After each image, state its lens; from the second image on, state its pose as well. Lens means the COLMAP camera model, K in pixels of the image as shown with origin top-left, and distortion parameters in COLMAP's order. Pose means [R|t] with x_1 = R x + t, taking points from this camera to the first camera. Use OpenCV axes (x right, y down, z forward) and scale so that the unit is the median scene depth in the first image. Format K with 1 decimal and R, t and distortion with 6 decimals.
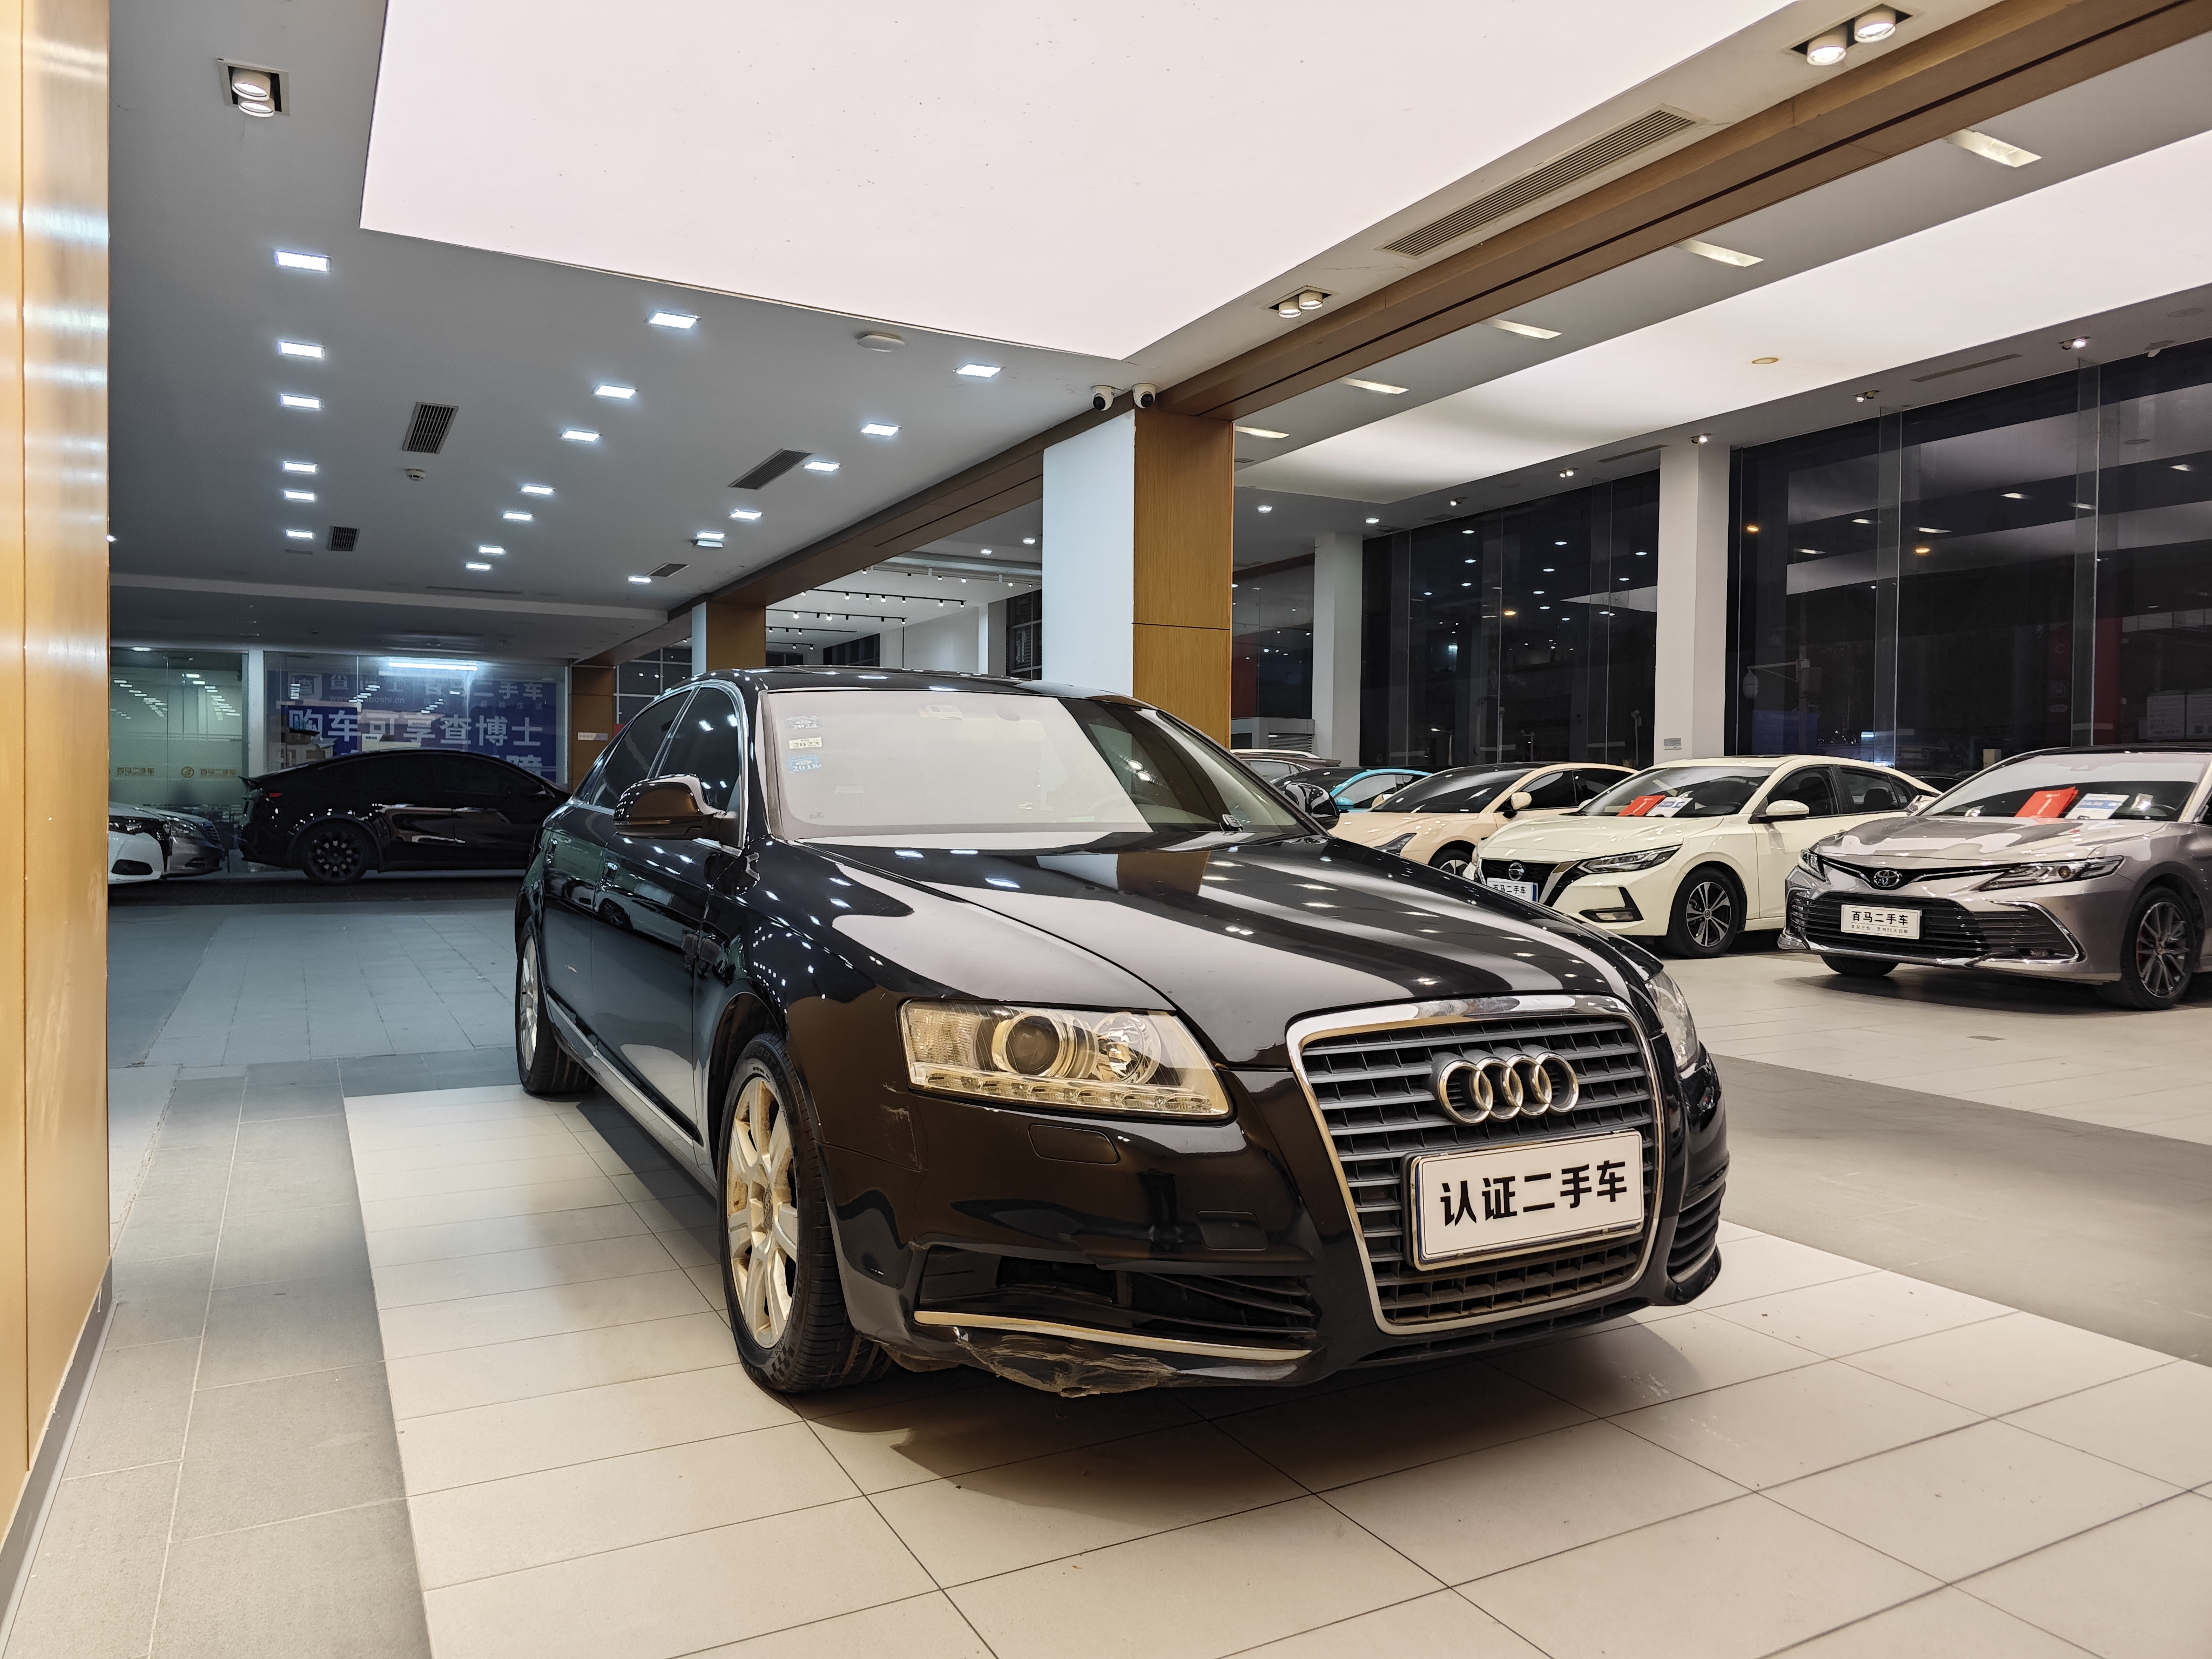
lens RADIAL K [[1515.0, 0, 1117.3], [0, 1515.0, 828.5], [0, 0, 1]] dist [0.020236, -0.002790]
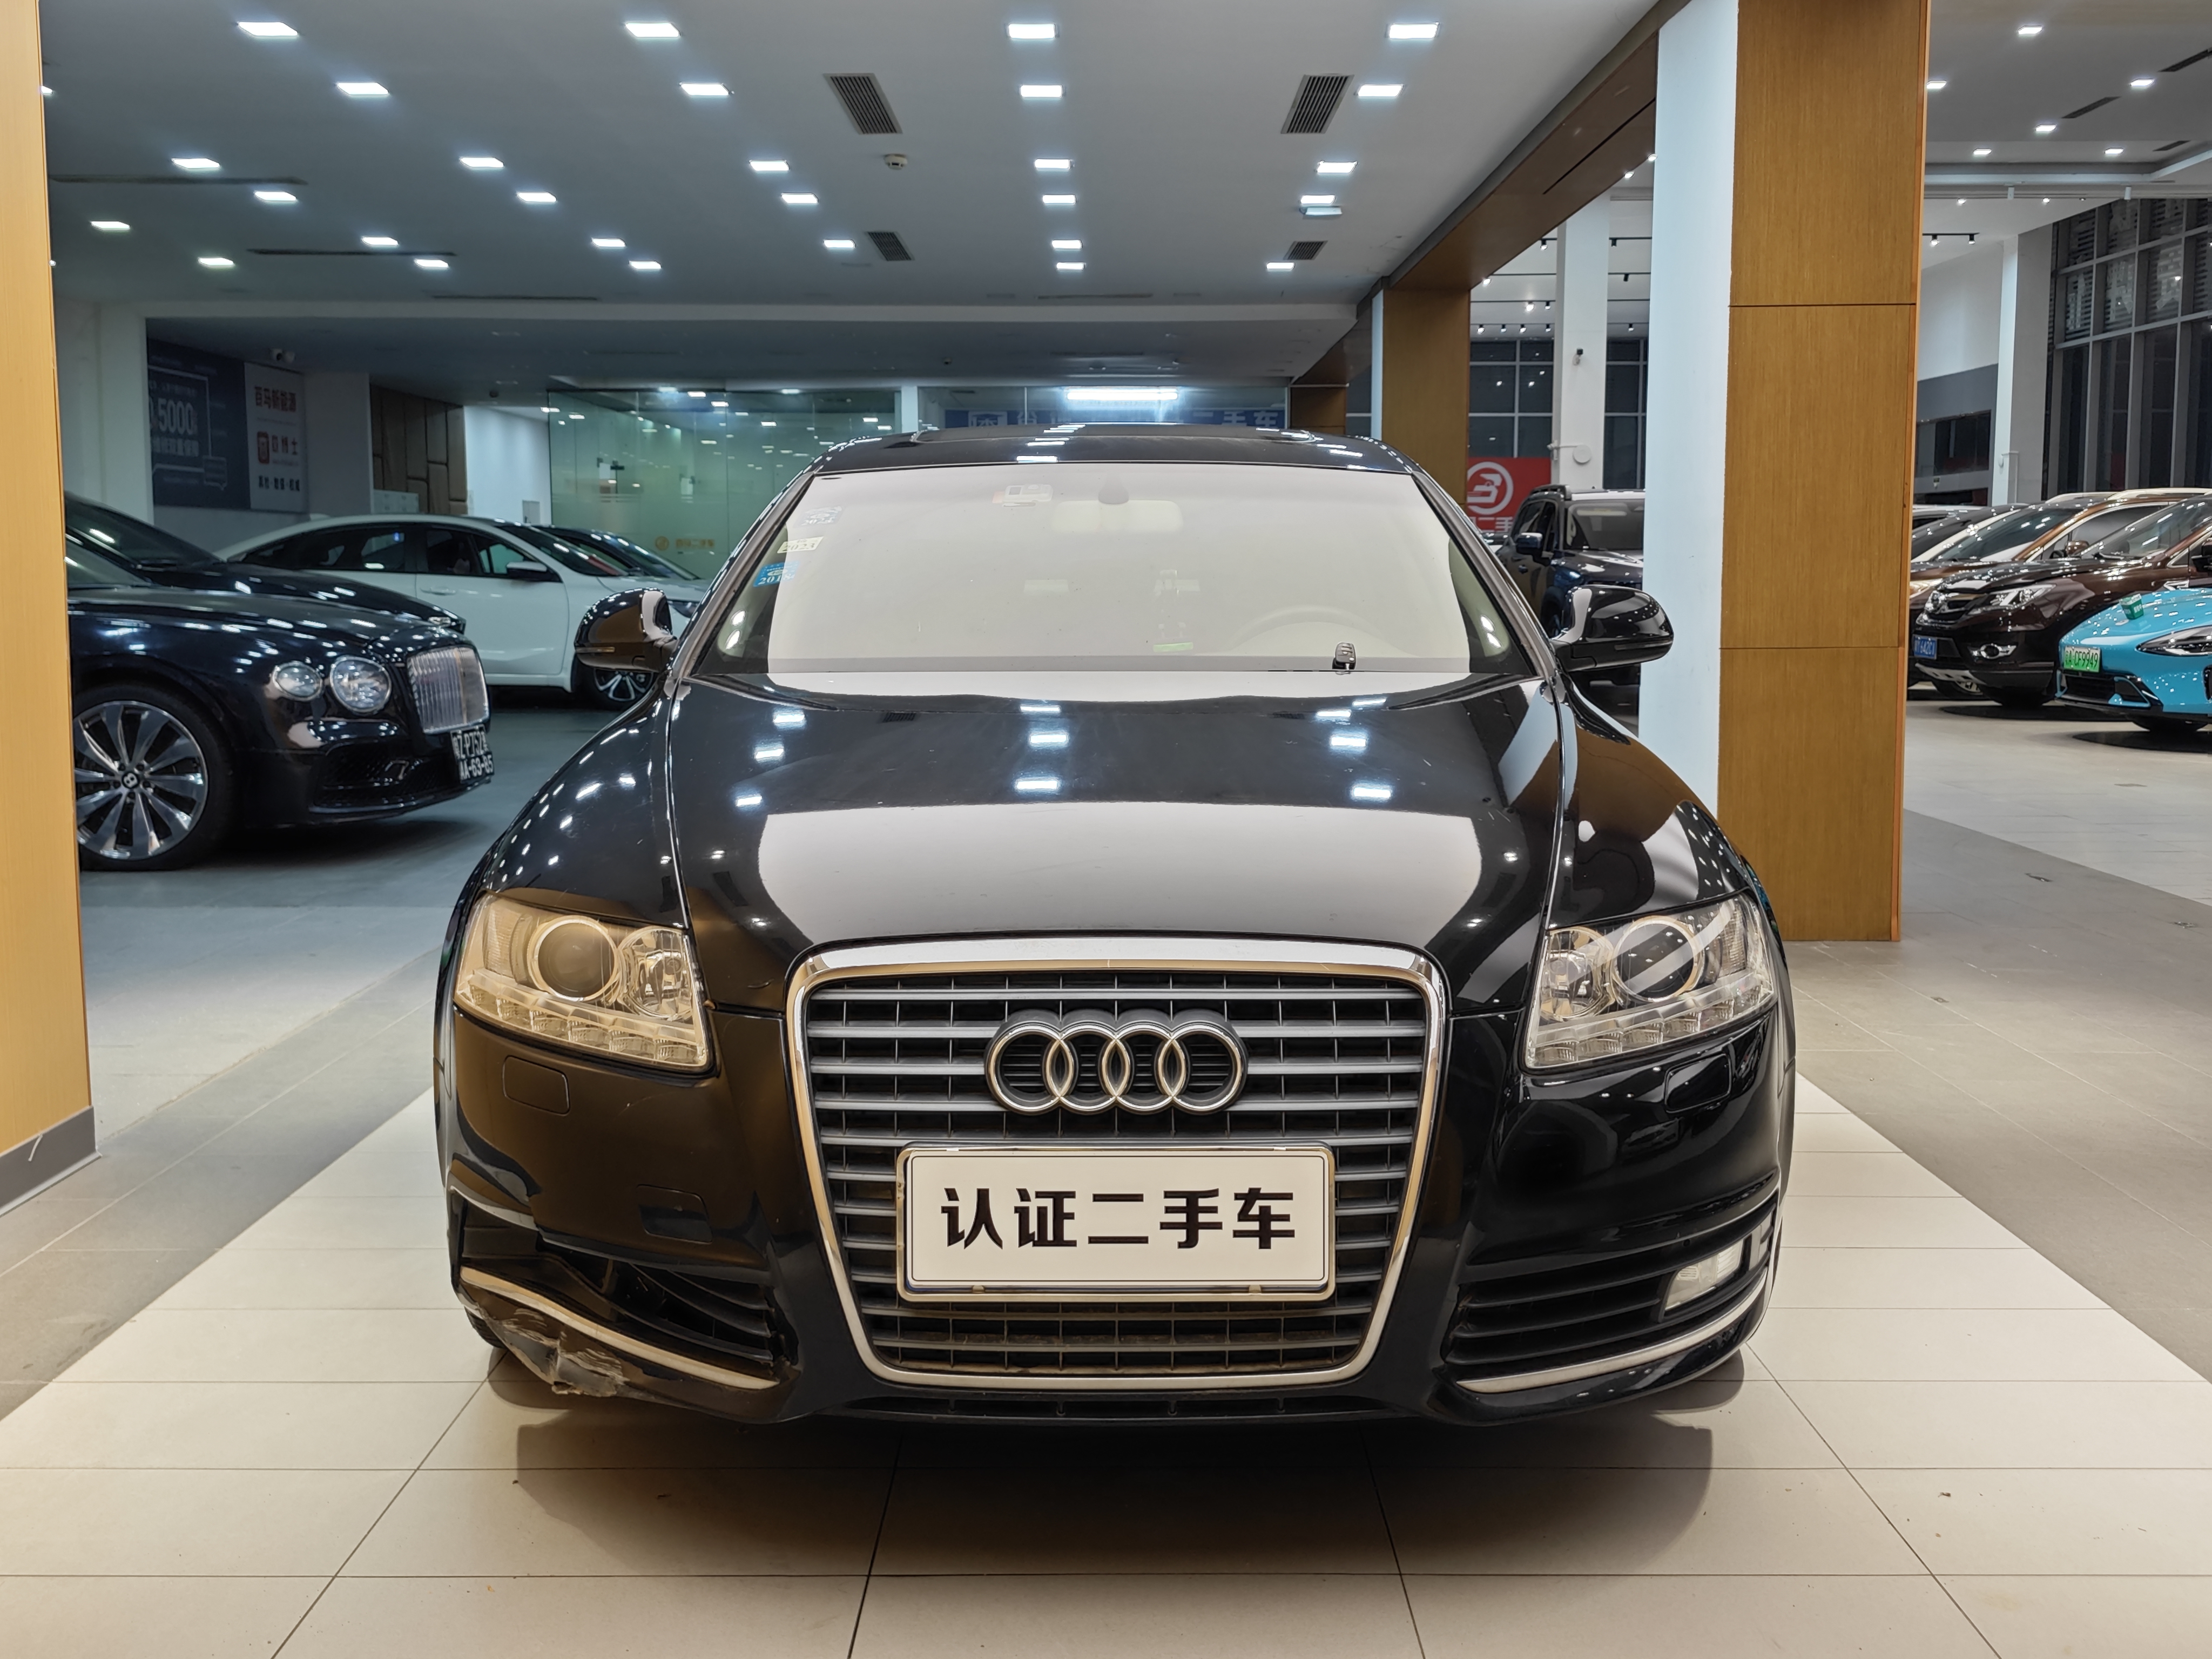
lens RADIAL K [[2267.3, 0, 1106.2], [0, 2267.3, 817.3], [0, 0, 1]] dist [0.042286, 0.000000]
pose [[0.878748, 0.041756, -0.475456, 0.755774], [0.002701, 0.995715, 0.092438, -0.040366], [0.477278, -0.082514, 0.874870, 0.099622]]
